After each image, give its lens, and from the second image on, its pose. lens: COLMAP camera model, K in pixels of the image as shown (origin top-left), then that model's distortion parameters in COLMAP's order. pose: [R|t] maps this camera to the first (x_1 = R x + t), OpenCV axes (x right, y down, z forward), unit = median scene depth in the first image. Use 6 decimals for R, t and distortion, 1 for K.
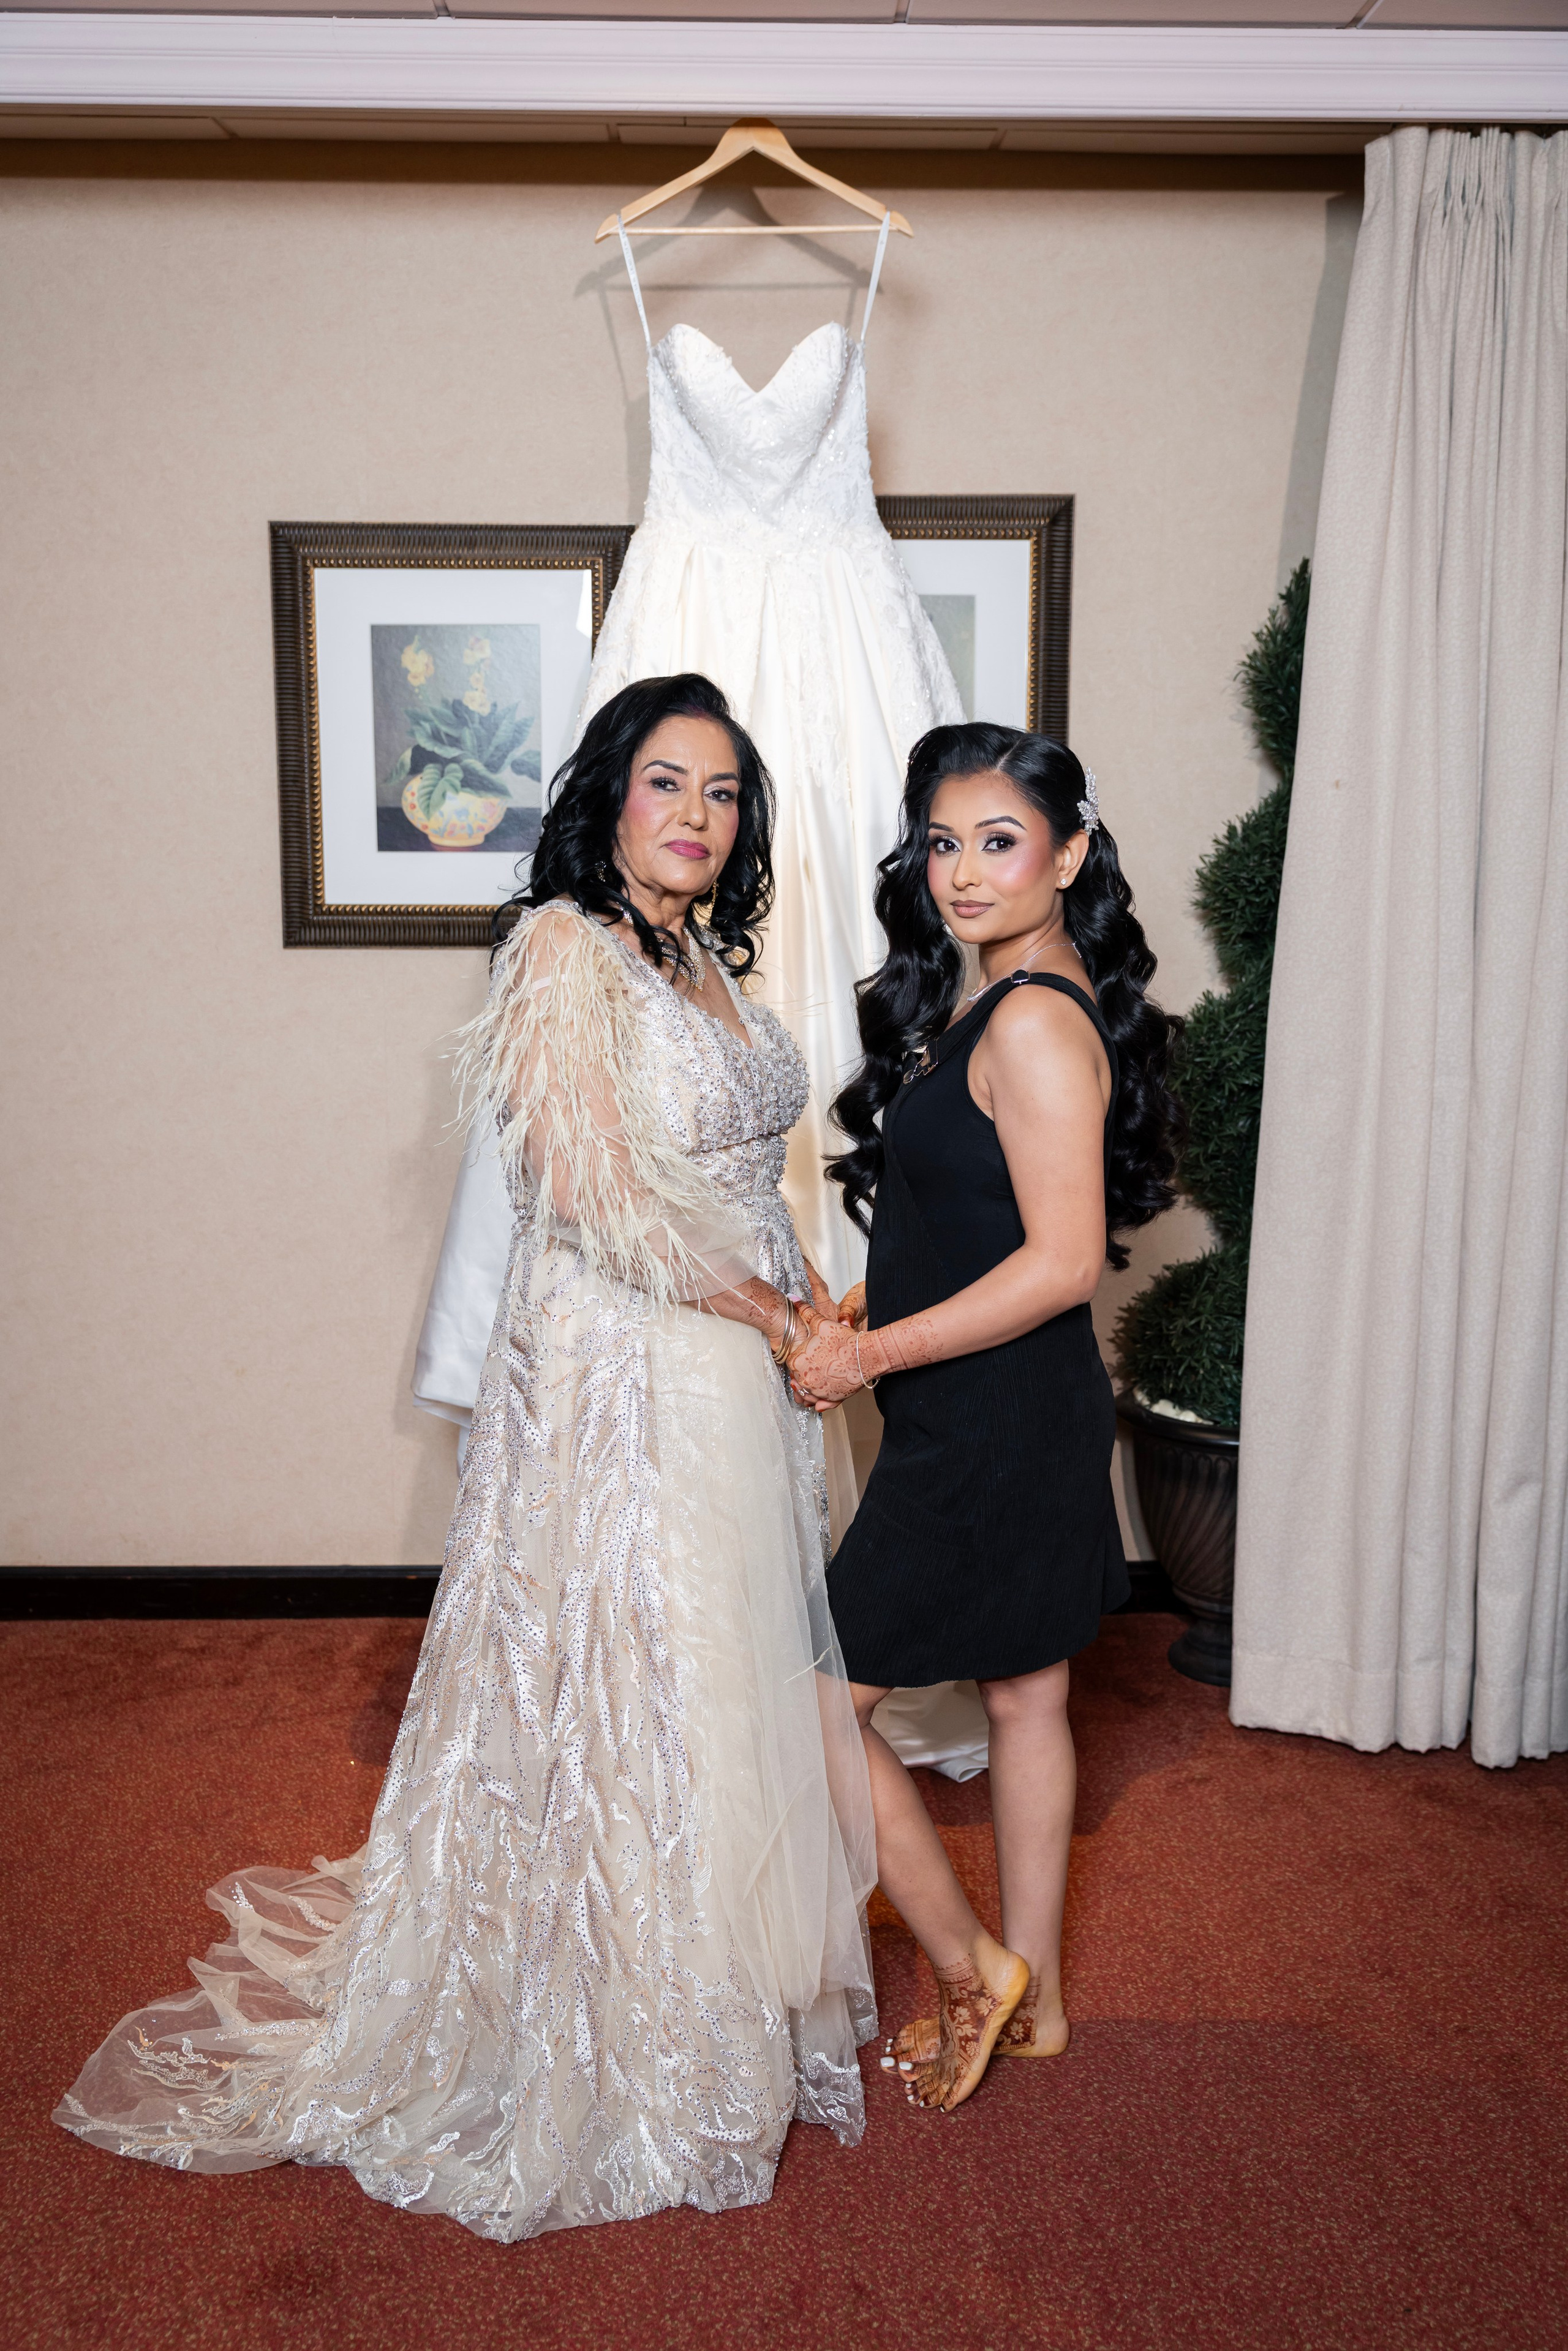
lens RADIAL K [[2075.8, 0, 784.0], [0, 2075.8, 1175.5], [0, 0, 1]] dist [0.001831, 0.001752]
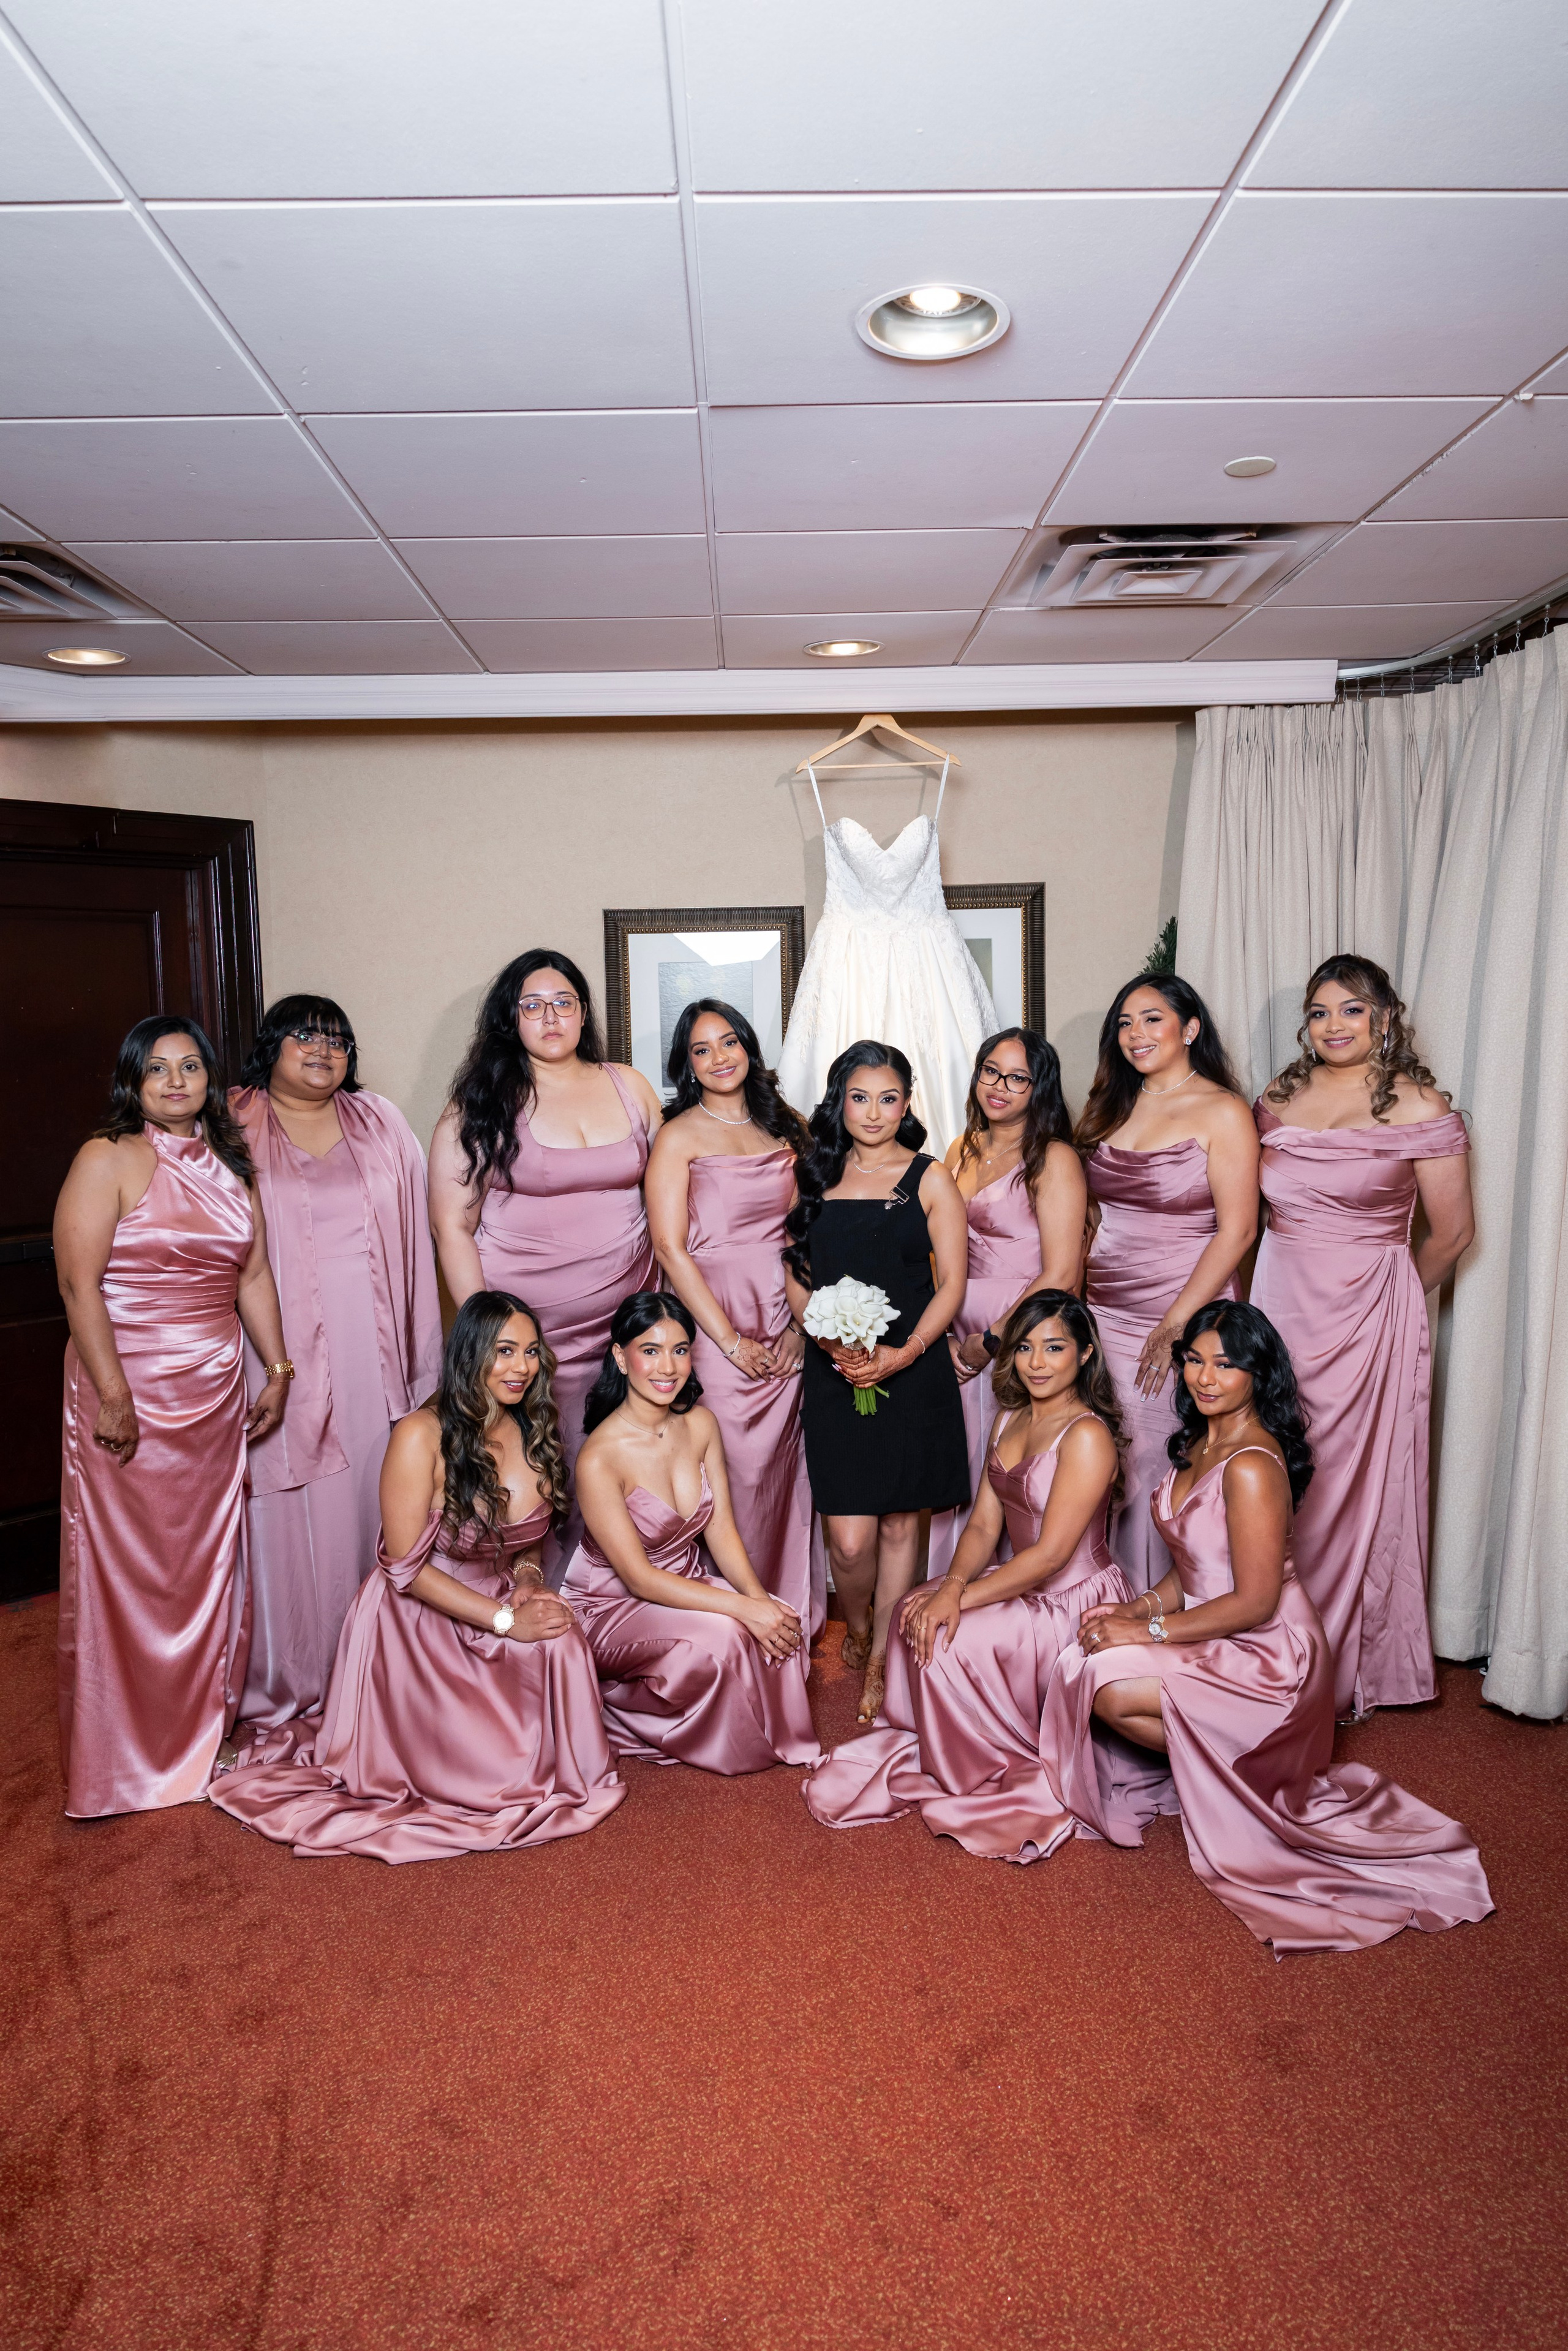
lens RADIAL K [[1667.9, 0, 784.0], [0, 1667.9, 1175.5], [0, 0, 1]] dist [-0.000060, -0.000106]
pose [[0.999680, -0.024860, 0.004635, -0.102066], [0.025130, 0.997062, -0.072361, 0.027162], [-0.002822, 0.072455, 0.997368, -0.438151]]
